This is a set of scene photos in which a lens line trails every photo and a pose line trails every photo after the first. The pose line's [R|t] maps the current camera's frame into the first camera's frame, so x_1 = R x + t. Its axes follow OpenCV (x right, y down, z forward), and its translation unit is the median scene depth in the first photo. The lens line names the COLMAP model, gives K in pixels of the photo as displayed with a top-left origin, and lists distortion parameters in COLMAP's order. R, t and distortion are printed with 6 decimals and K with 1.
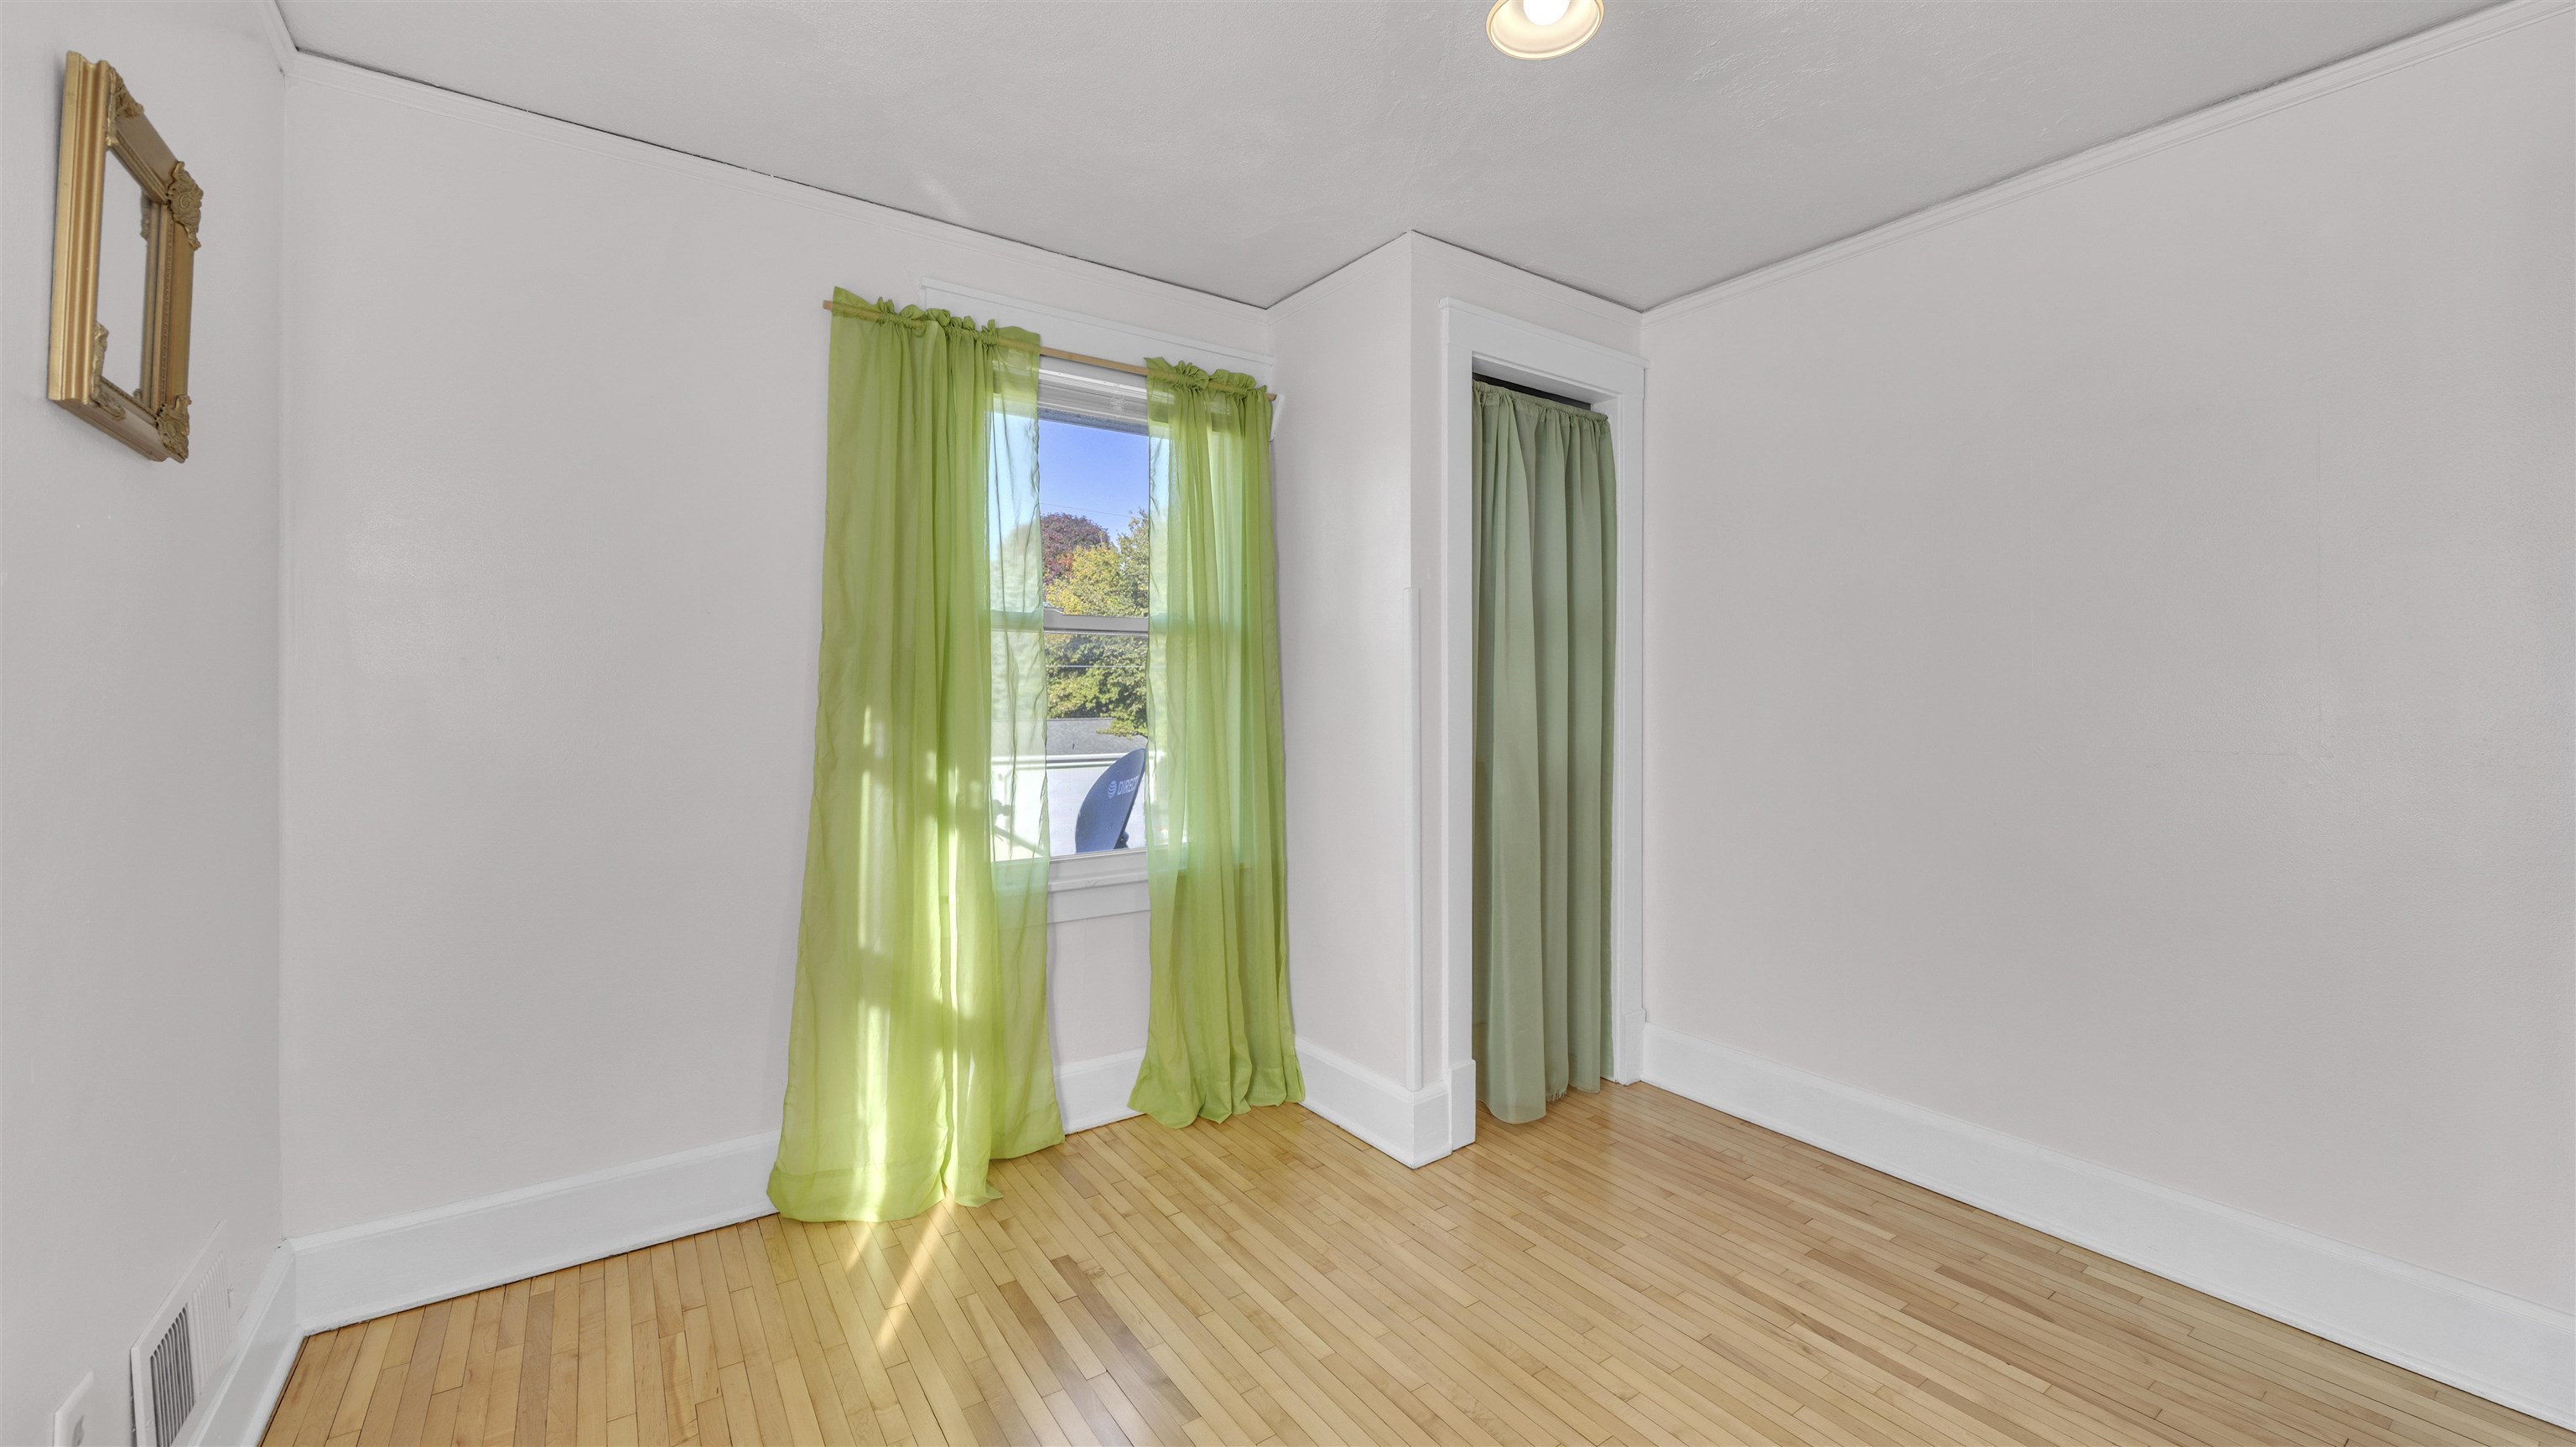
lens RADIAL K [[987.5, 0, 1281.0], [0, 987.5, 691.0], [0, 0, 1]] dist [-0.002555, -0.000007]
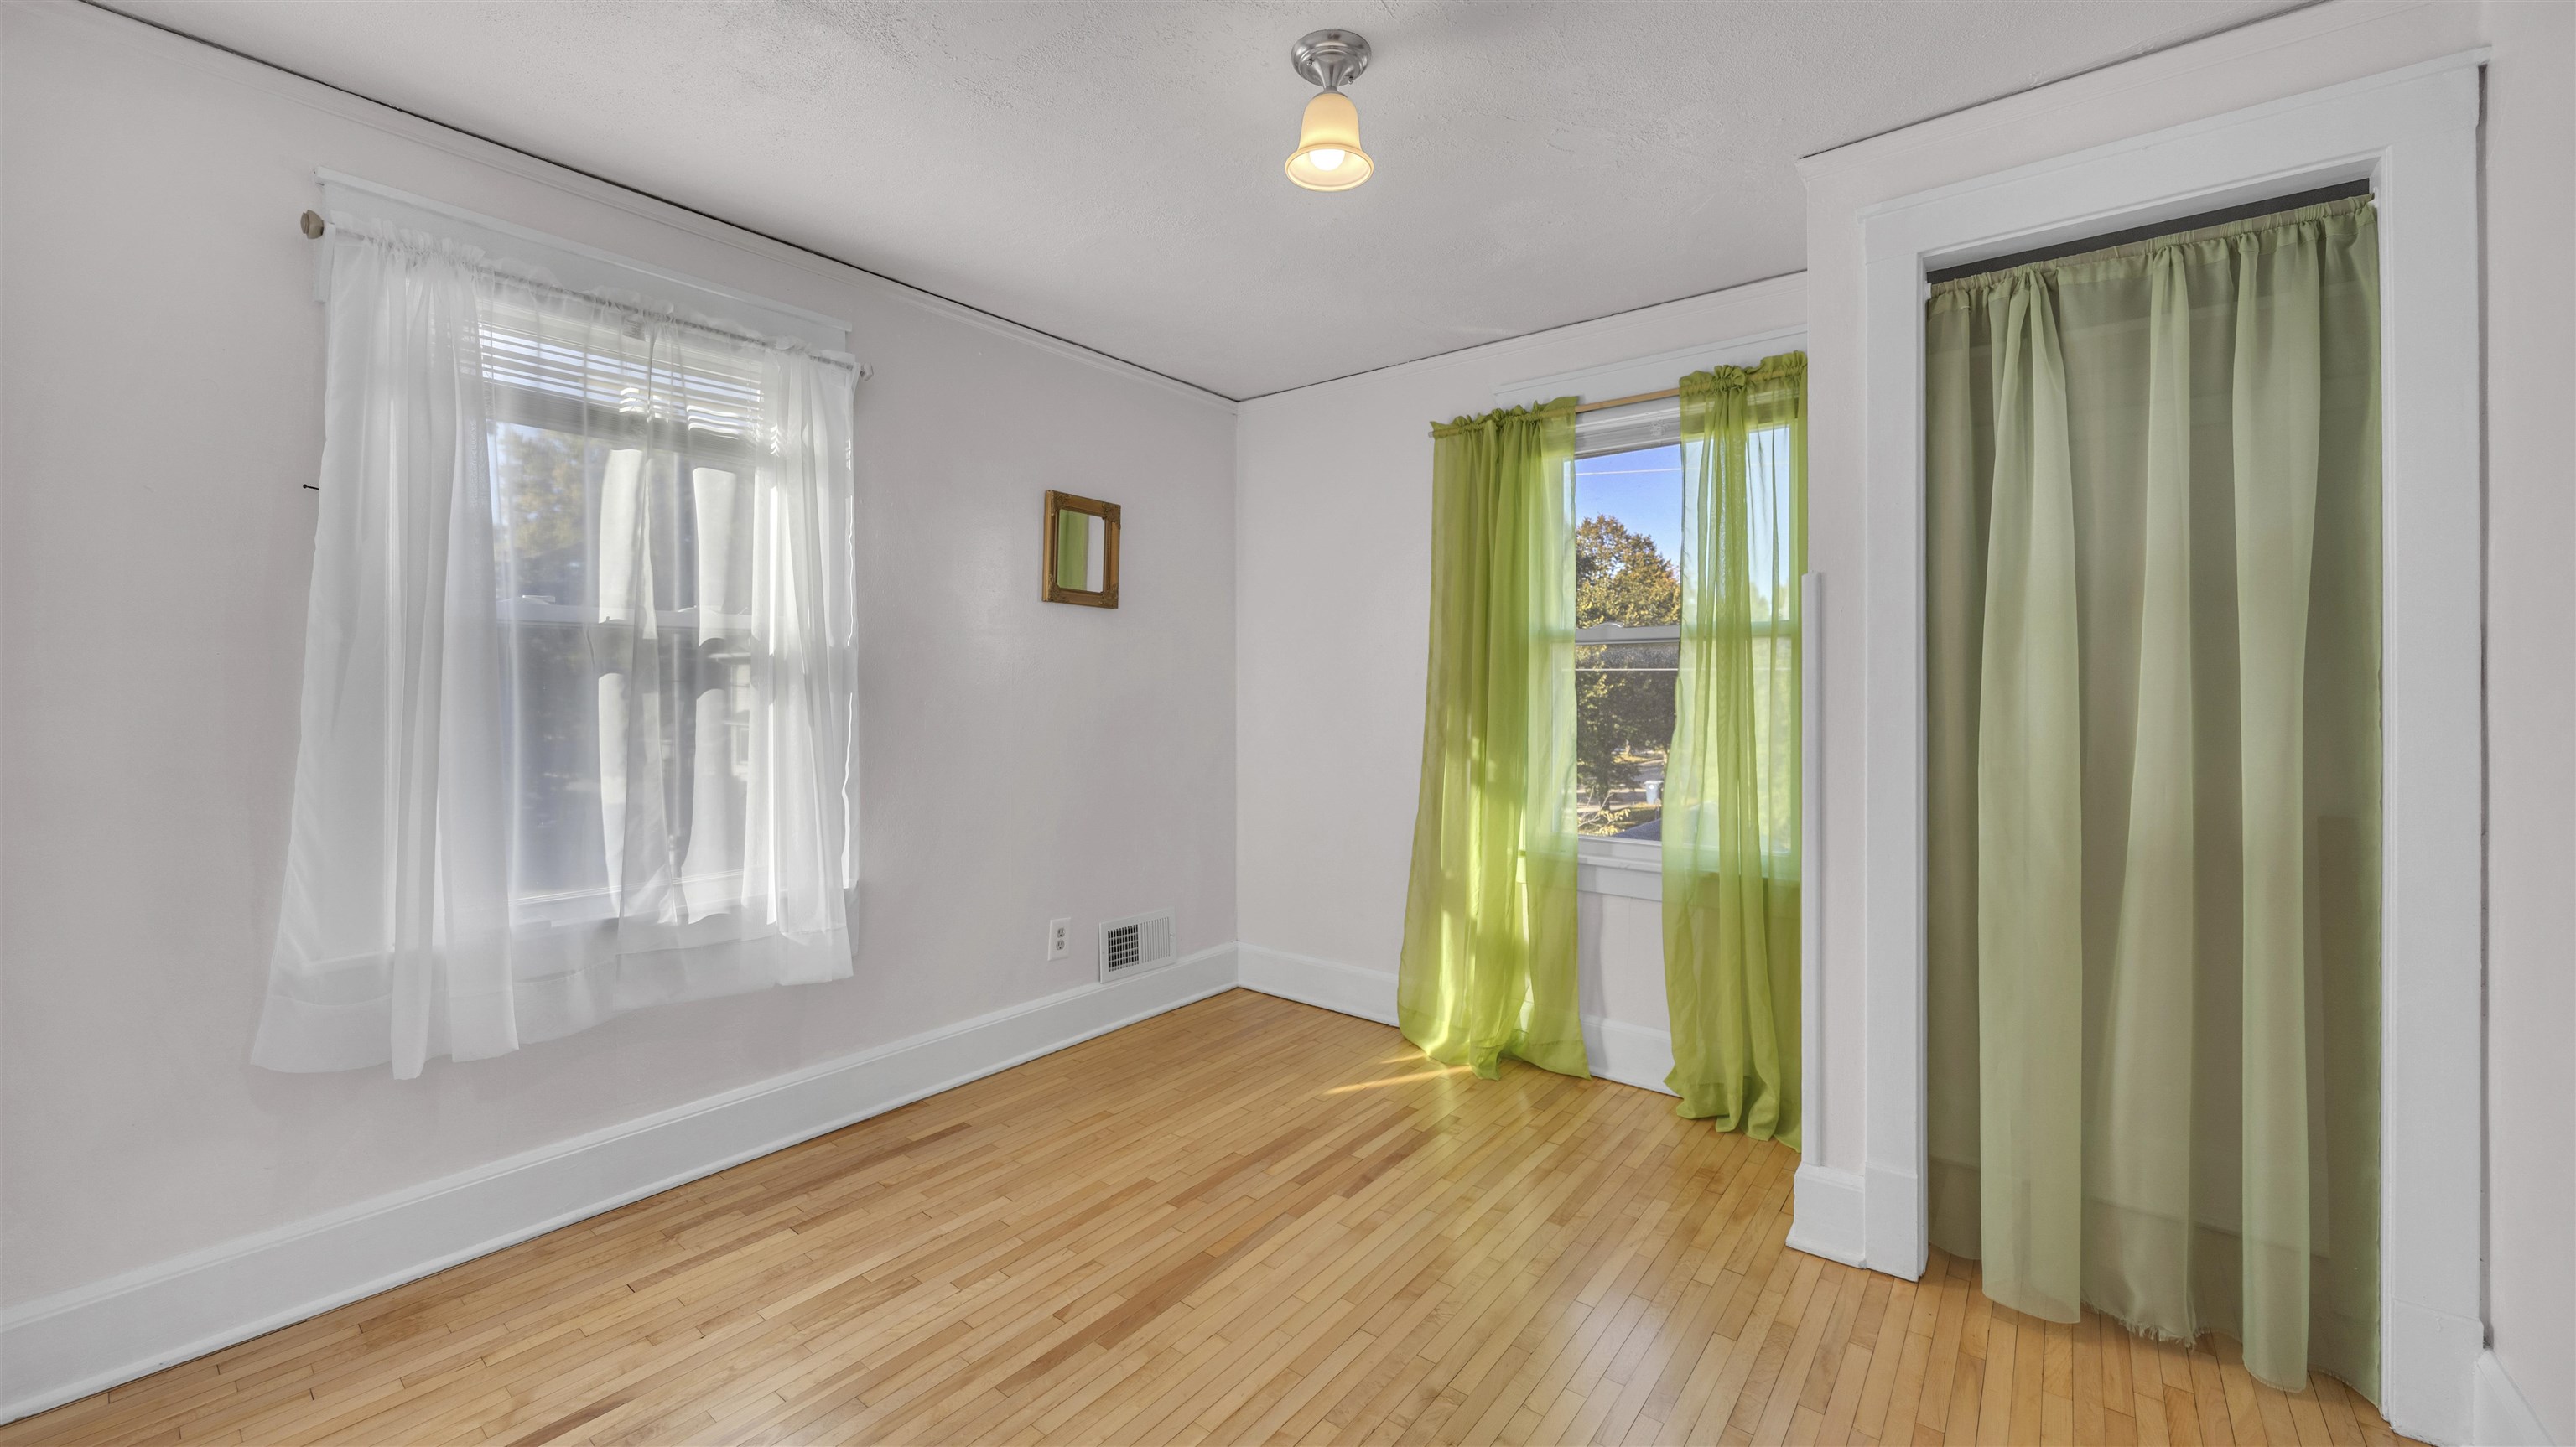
lens RADIAL K [[987.5, 0, 1281.0], [0, 987.5, 691.0], [0, 0, 1]] dist [-0.002555, -0.000007]
pose [[0.295100, -0.003123, -0.955461, 0.795947], [-0.005042, 0.999976, -0.004826, 0.004551], [0.955453, 0.006241, 0.295077, 0.305092]]
